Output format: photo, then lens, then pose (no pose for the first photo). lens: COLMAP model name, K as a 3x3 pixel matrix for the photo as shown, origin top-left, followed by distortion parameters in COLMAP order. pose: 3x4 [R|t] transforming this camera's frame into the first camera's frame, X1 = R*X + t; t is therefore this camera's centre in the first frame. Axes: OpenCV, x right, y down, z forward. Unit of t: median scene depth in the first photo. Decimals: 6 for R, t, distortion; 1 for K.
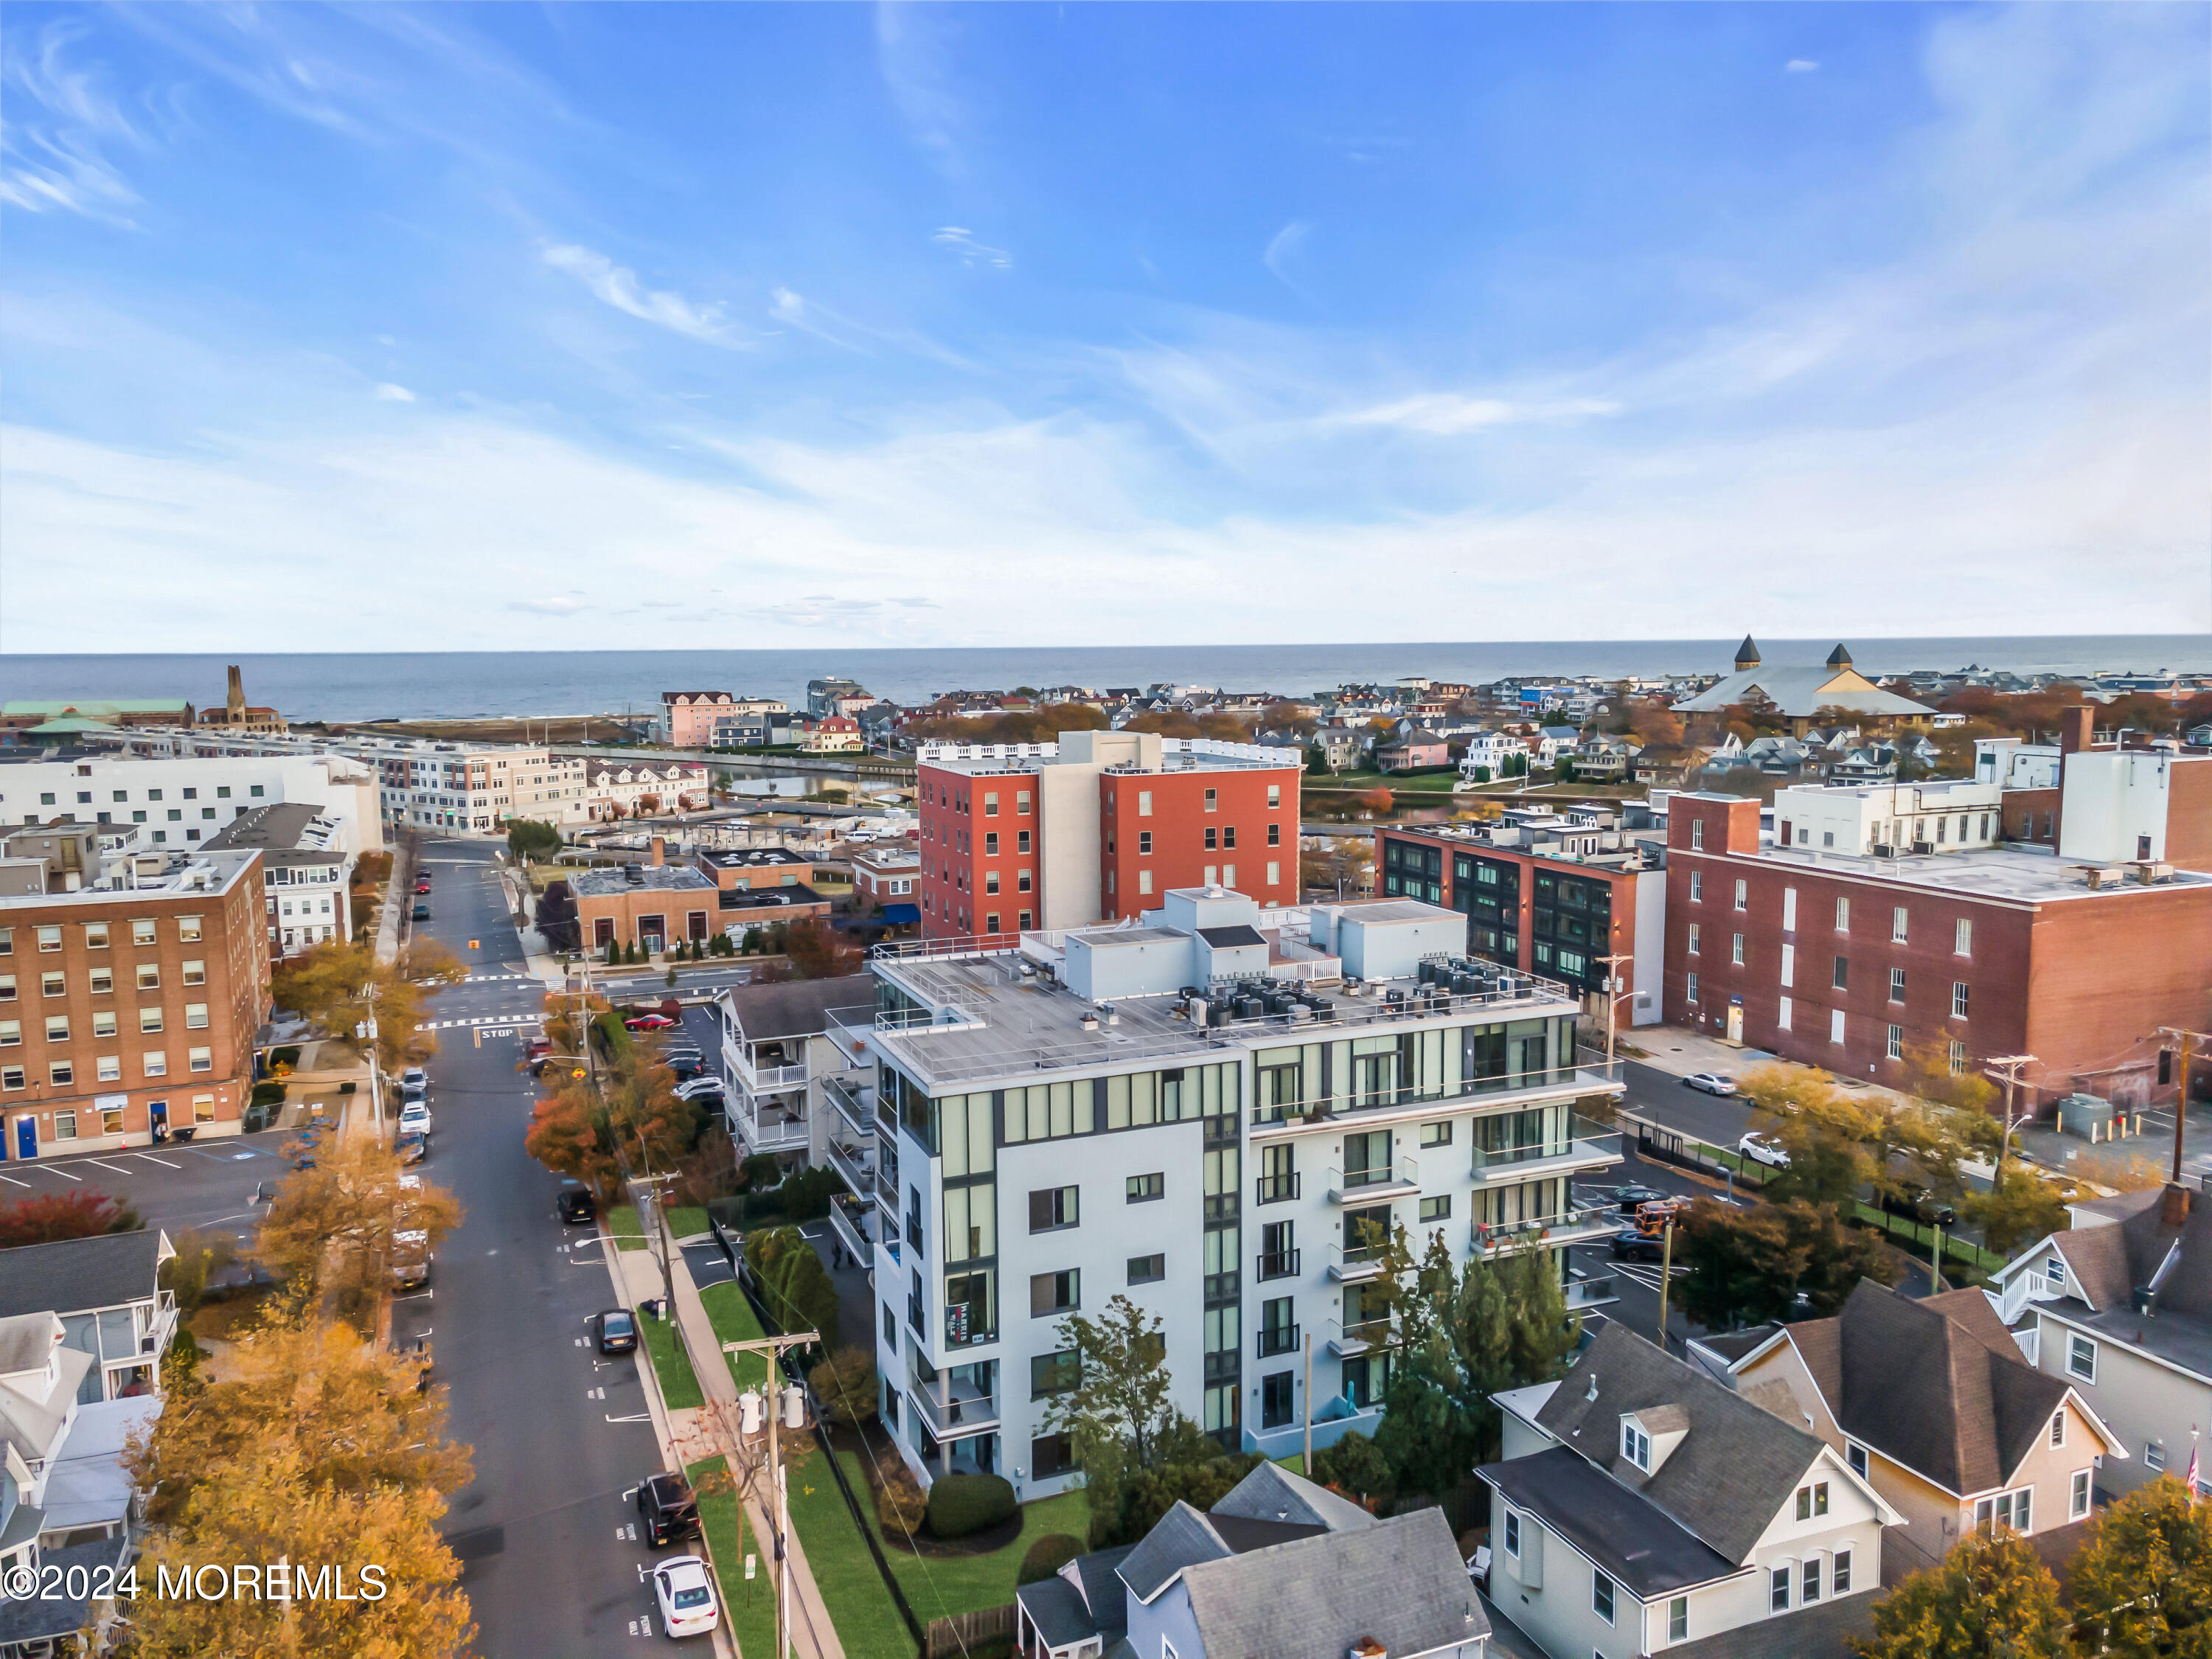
lens RADIAL K [[1601.9, 0, 1101.4], [0, 1601.9, 839.3], [0, 0, 1]] dist [0.039993, 0.008339]
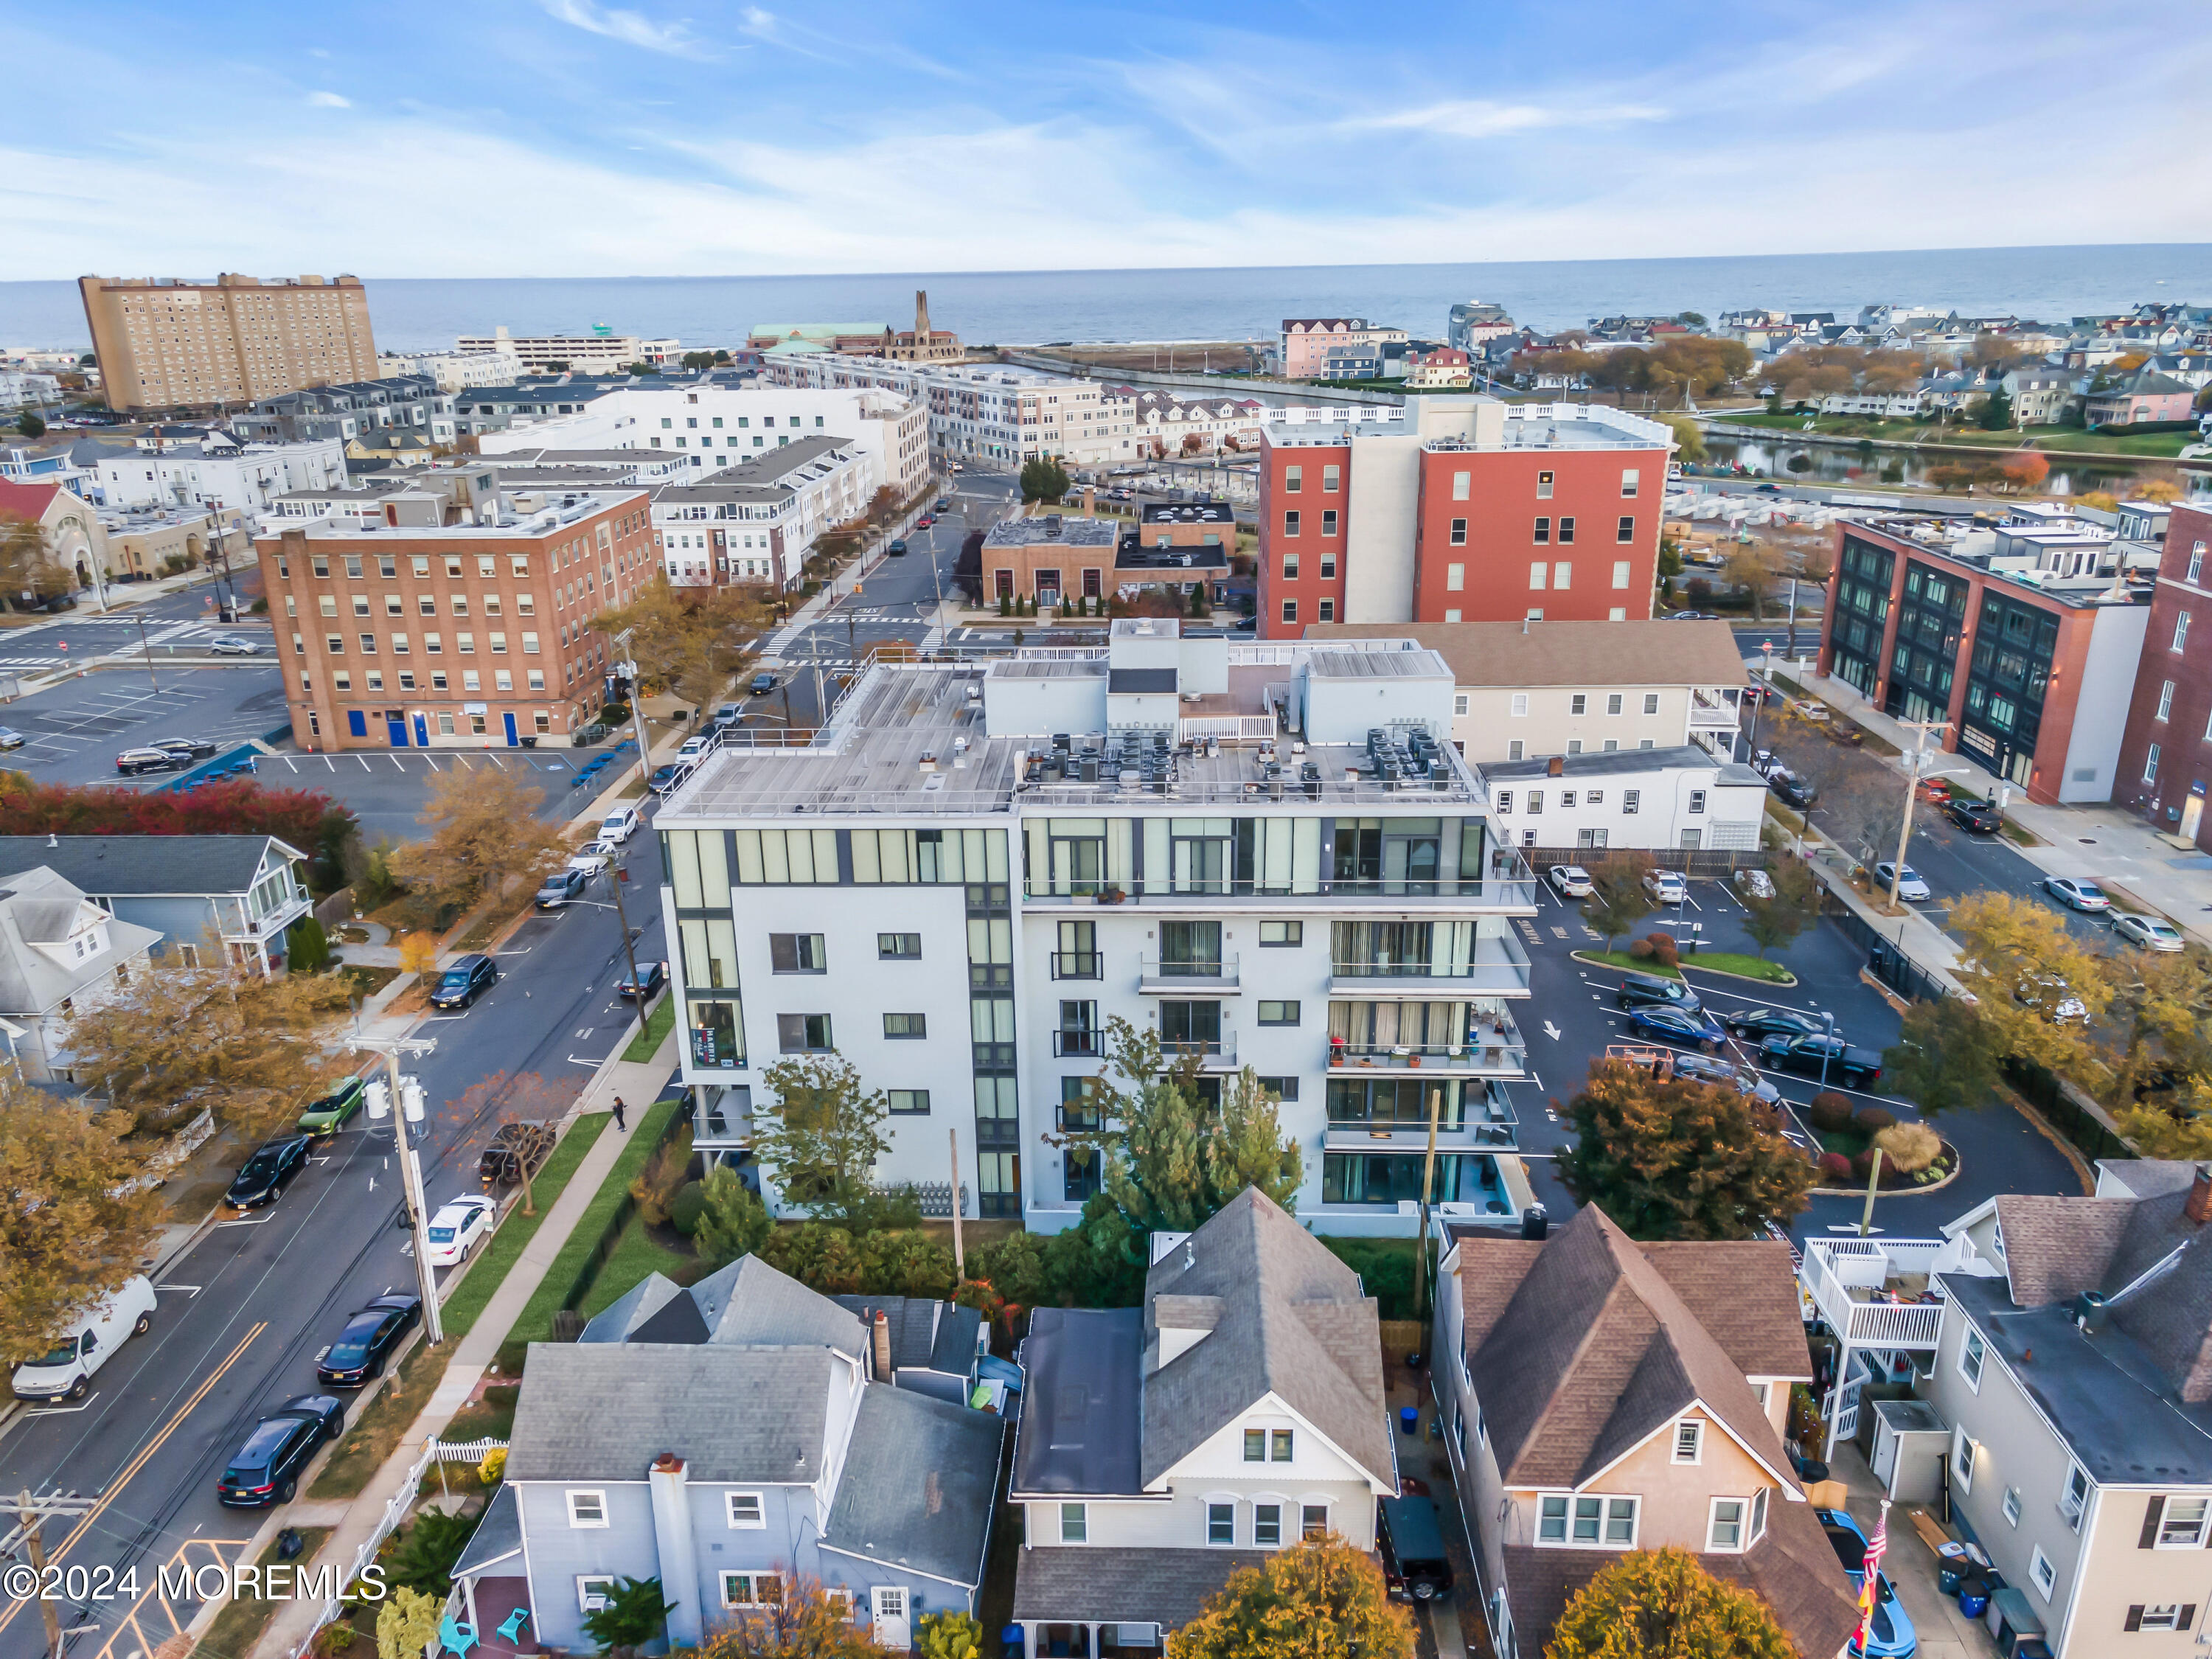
lens RADIAL K [[1601.9, 0, 1101.4], [0, 1601.9, 839.3], [0, 0, 1]] dist [0.039993, 0.008339]
pose [[0.908152, 0.135893, -0.395971, 0.233434], [-0.043551, 0.971384, 0.233486, -0.033278], [0.416369, -0.194796, 0.888083, 0.100439]]
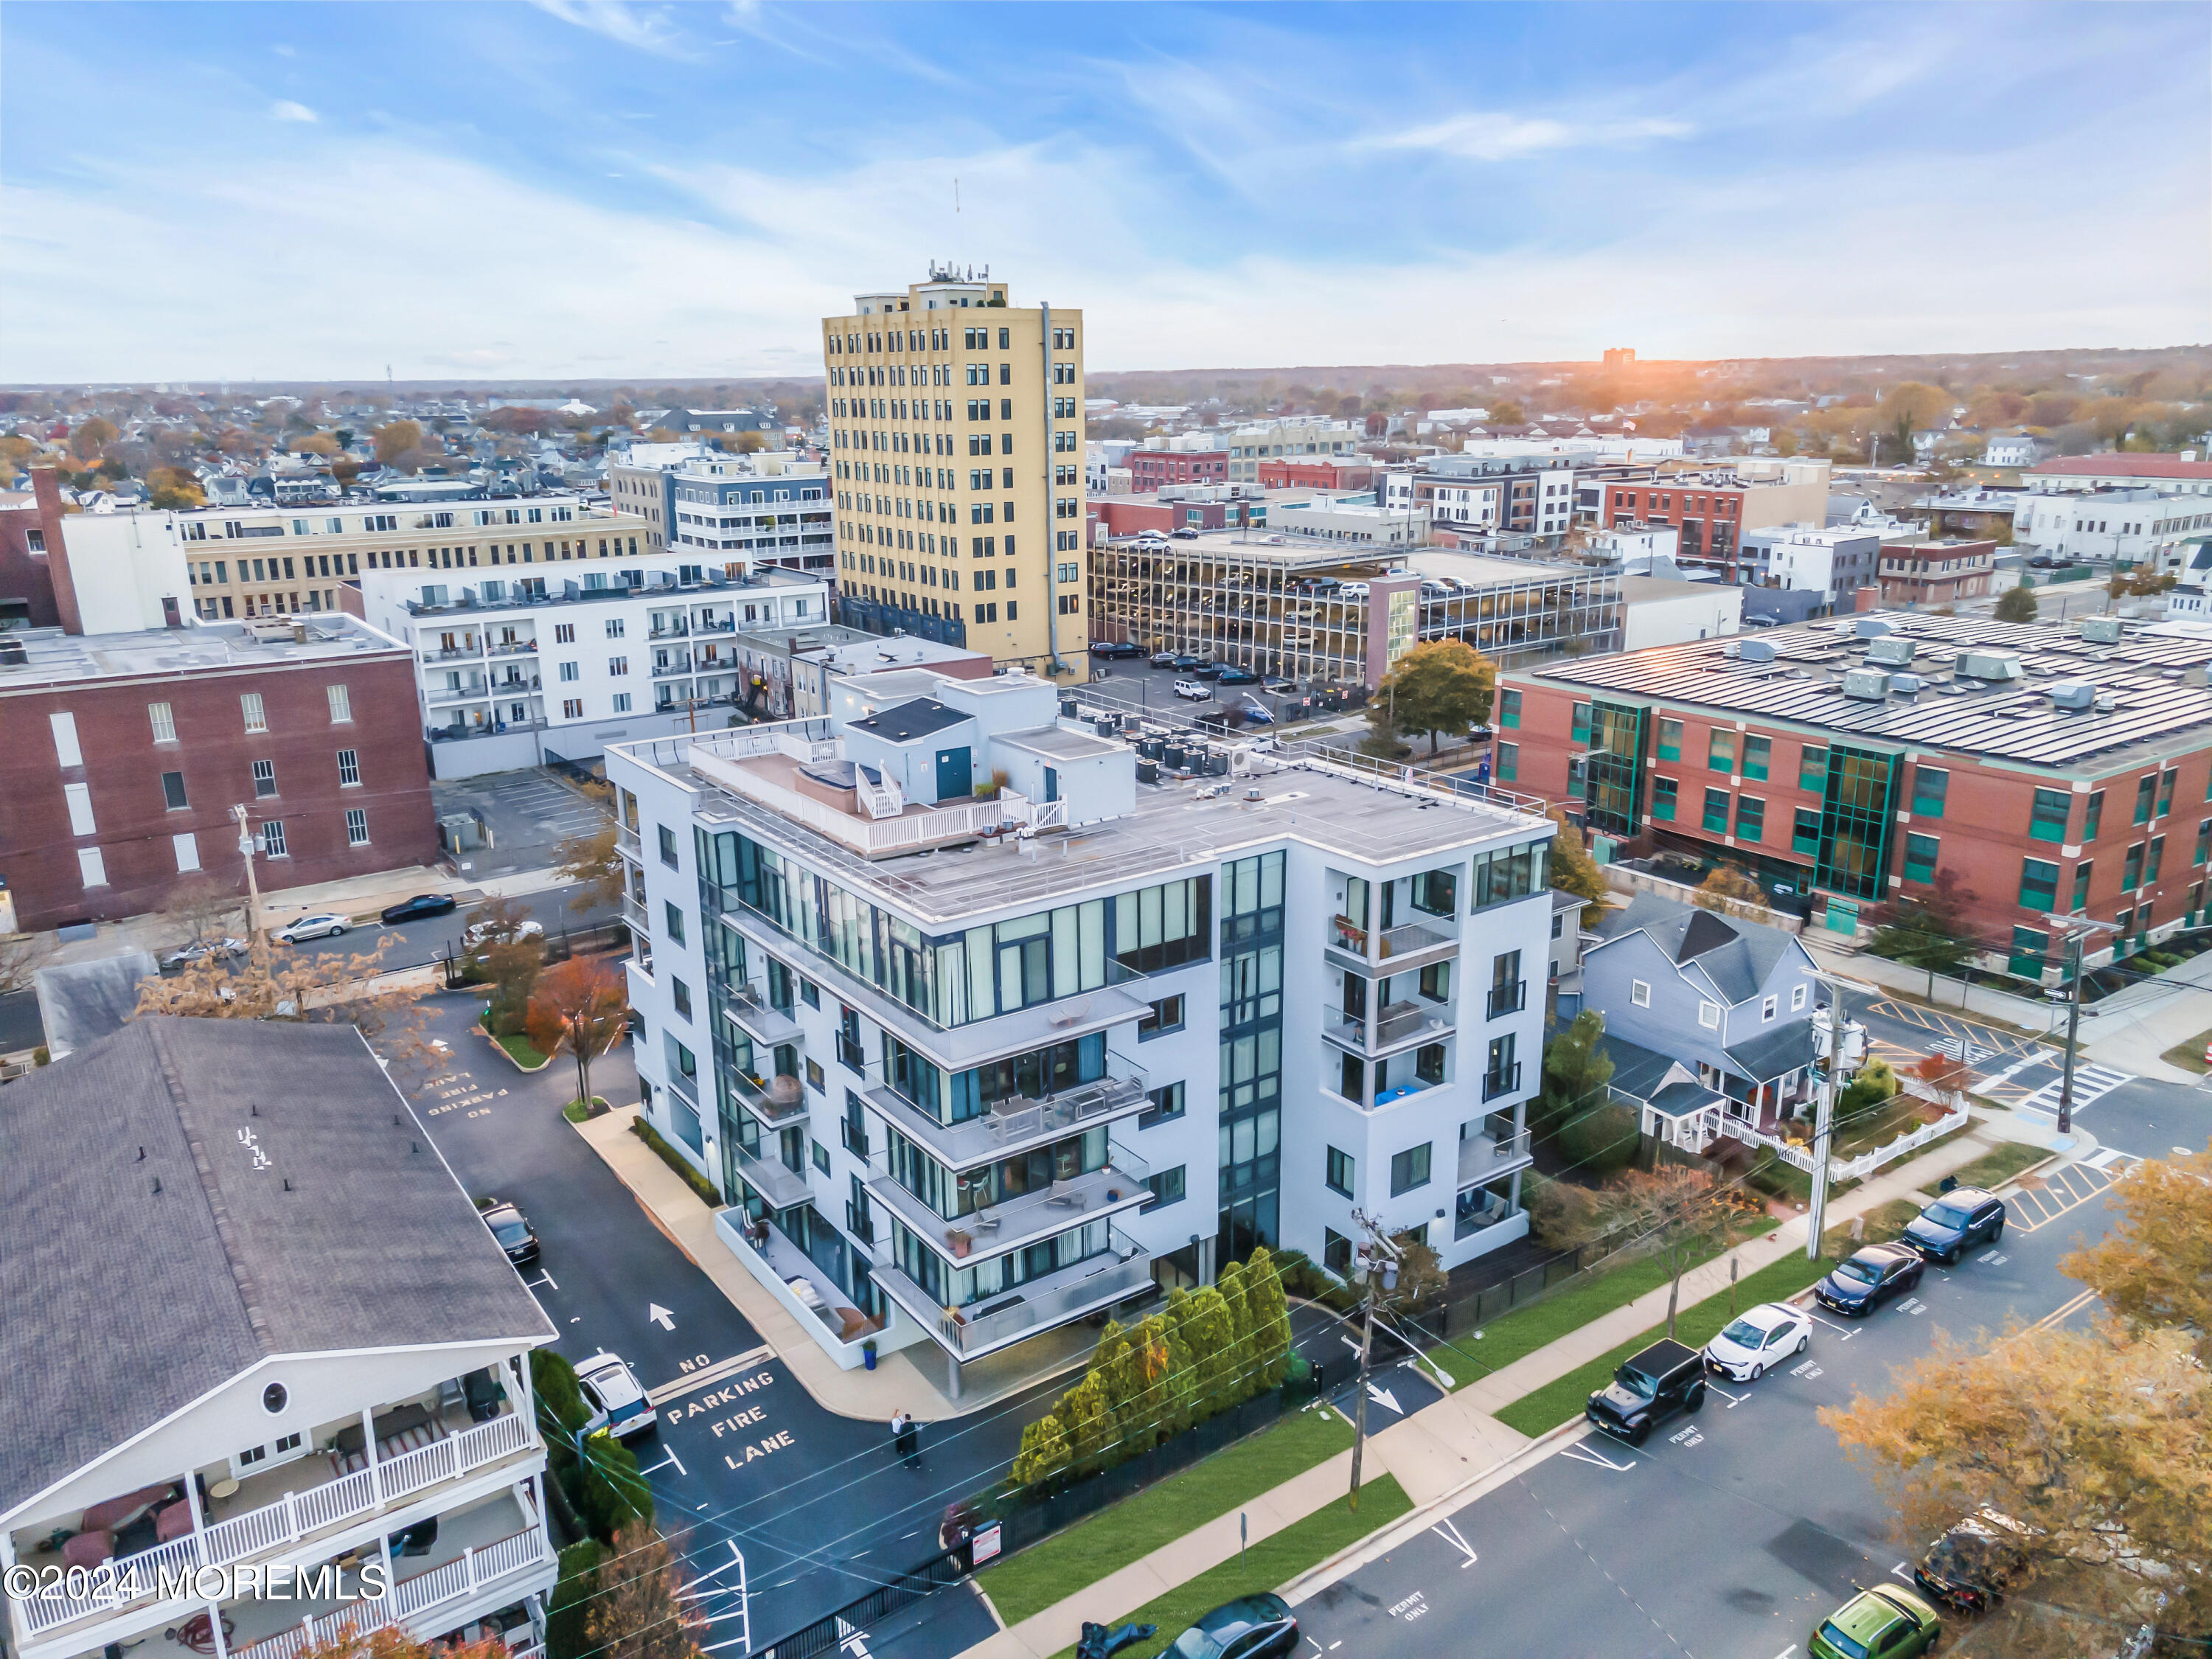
lens RADIAL K [[1592.2, 0, 1103.0], [0, 1592.2, 856.0], [0, 0, 1]] dist [0.034287, 0.000532]
pose [[-0.219388, -0.268843, 0.937866, -0.424204], [0.134211, 0.943830, 0.301947, -0.070258], [-0.966362, 0.192116, -0.170984, 0.627350]]
